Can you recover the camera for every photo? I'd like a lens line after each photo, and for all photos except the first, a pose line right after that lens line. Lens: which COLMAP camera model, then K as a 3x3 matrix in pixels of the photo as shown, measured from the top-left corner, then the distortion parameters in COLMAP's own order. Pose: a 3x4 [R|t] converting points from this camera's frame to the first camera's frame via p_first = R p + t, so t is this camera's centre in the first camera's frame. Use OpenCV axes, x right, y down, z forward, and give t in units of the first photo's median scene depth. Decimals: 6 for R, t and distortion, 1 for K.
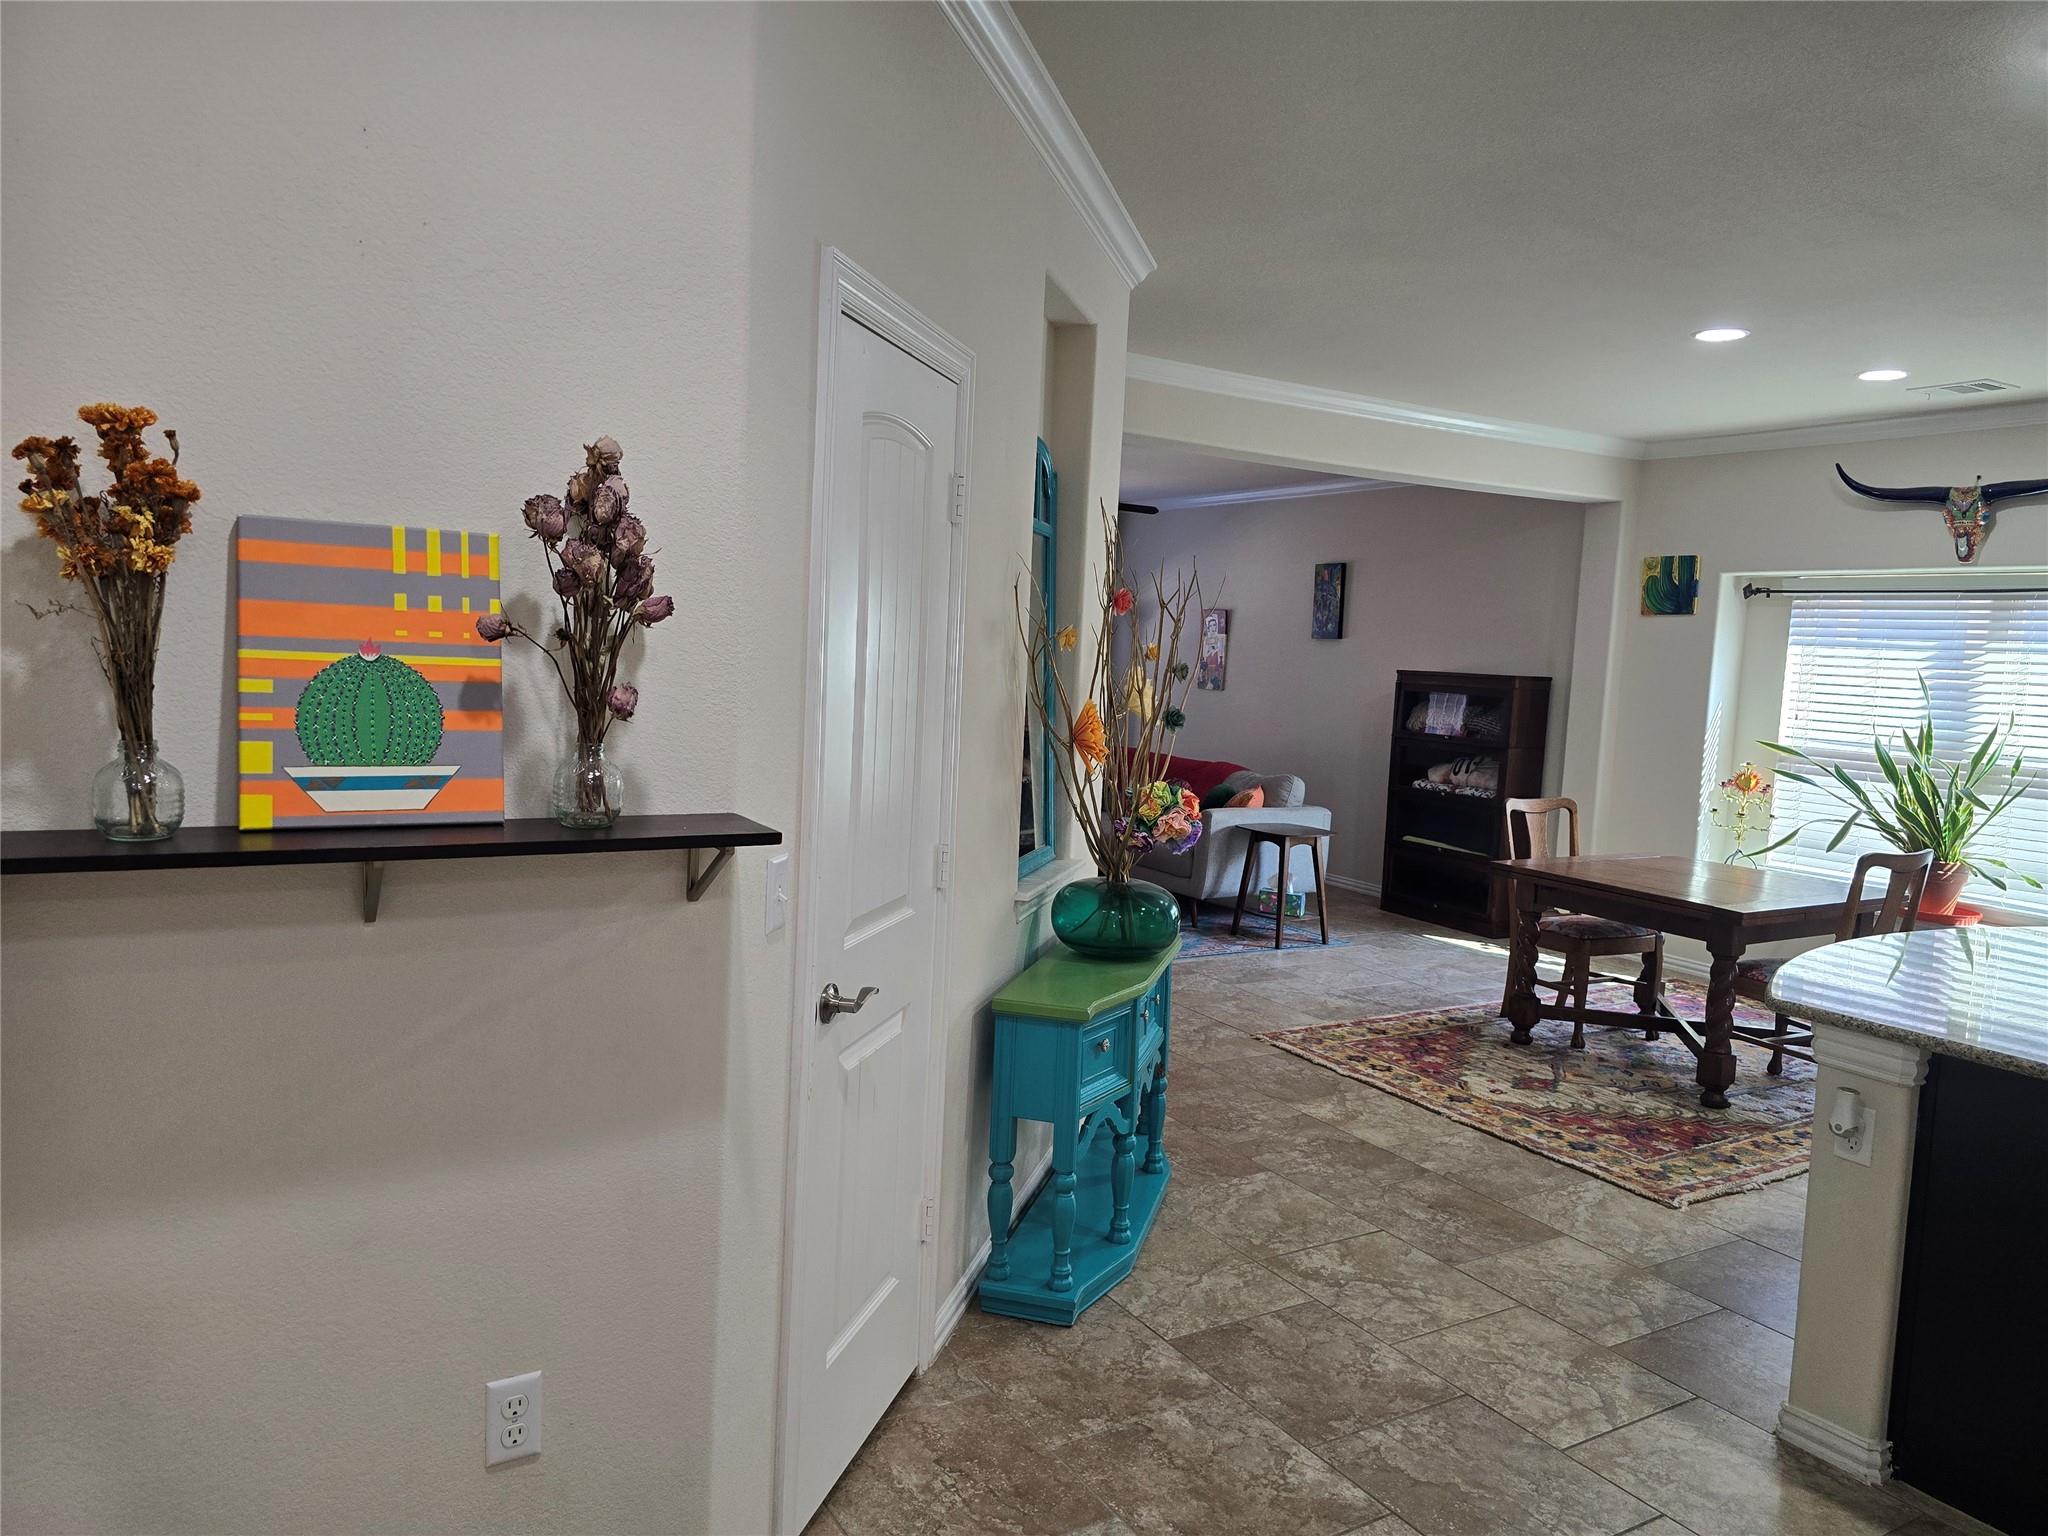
lens RADIAL K [[1370.8, 0, 1015.9], [0, 1370.8, 764.8], [0, 0, 1]] dist [0.054147, -0.048056]
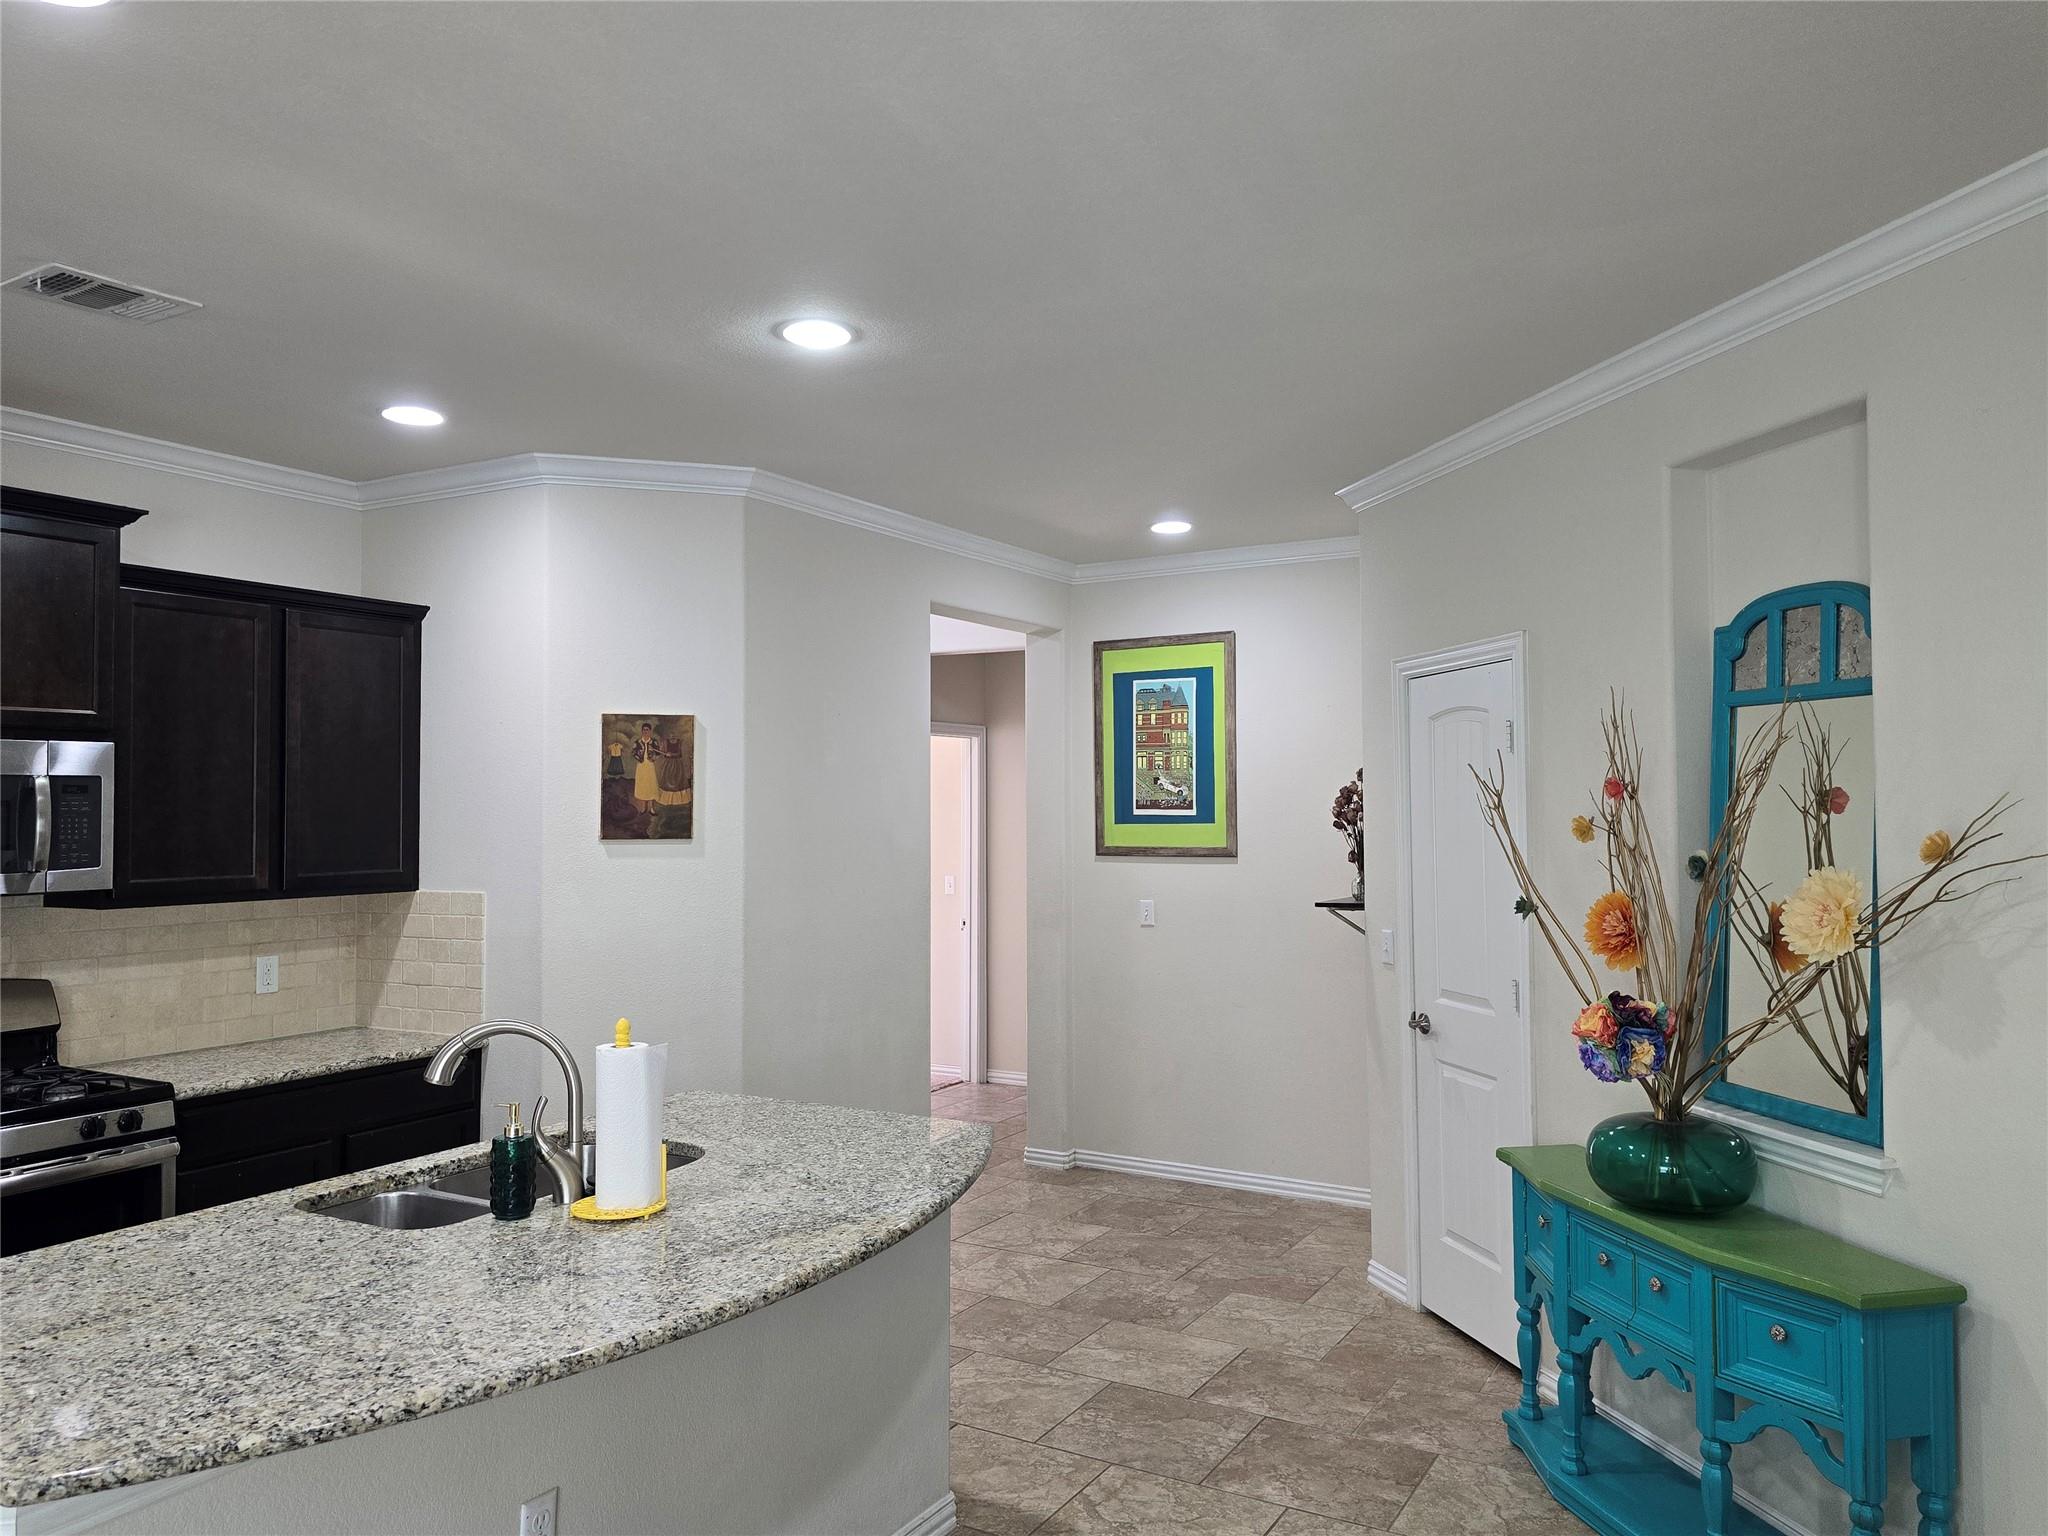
lens RADIAL K [[1474.7, 0, 1018.5], [0, 1474.7, 761.9], [0, 0, 1]] dist [0.031940, -0.001674]
pose [[-0.874579, -0.058278, -0.481368, 0.448946], [-0.076663, 0.996884, 0.018596, -0.060797], [0.478784, 0.053167, -0.876321, 0.821428]]
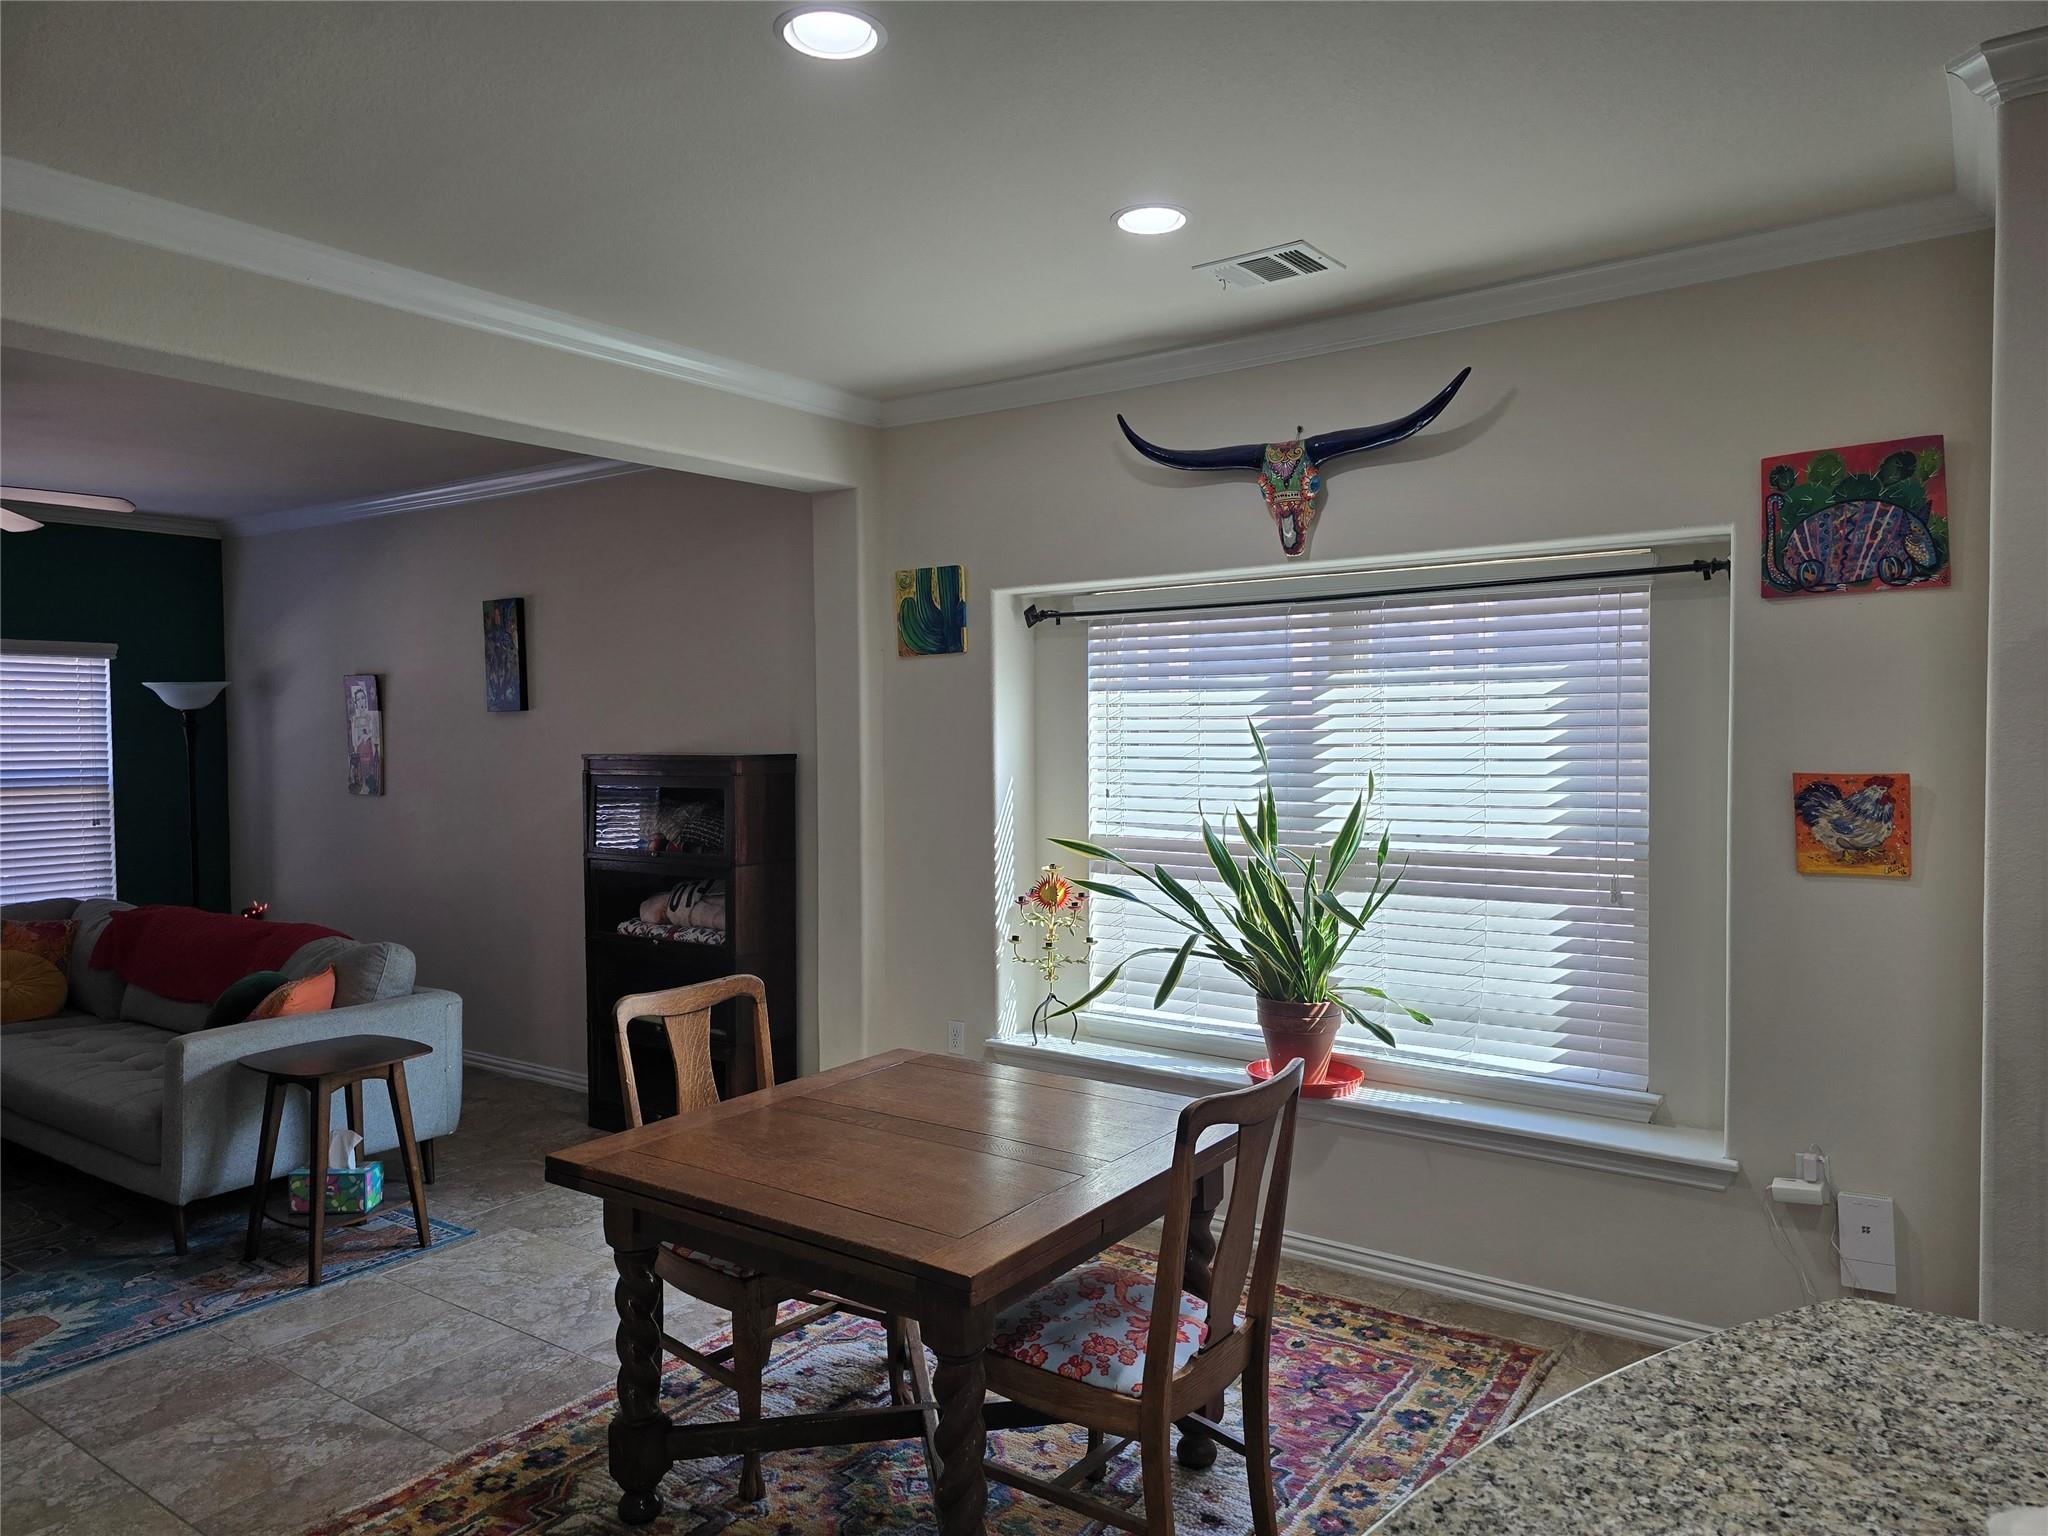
lens RADIAL K [[1370.8, 0, 1018.8], [0, 1370.8, 773.6], [0, 0, 1]] dist [0.054147, -0.048056]
pose [[0.916529, -0.068208, 0.394110, 0.250913], [0.086241, 0.995875, -0.028205, -0.028622], [-0.390561, 0.059839, 0.918630, 0.385406]]
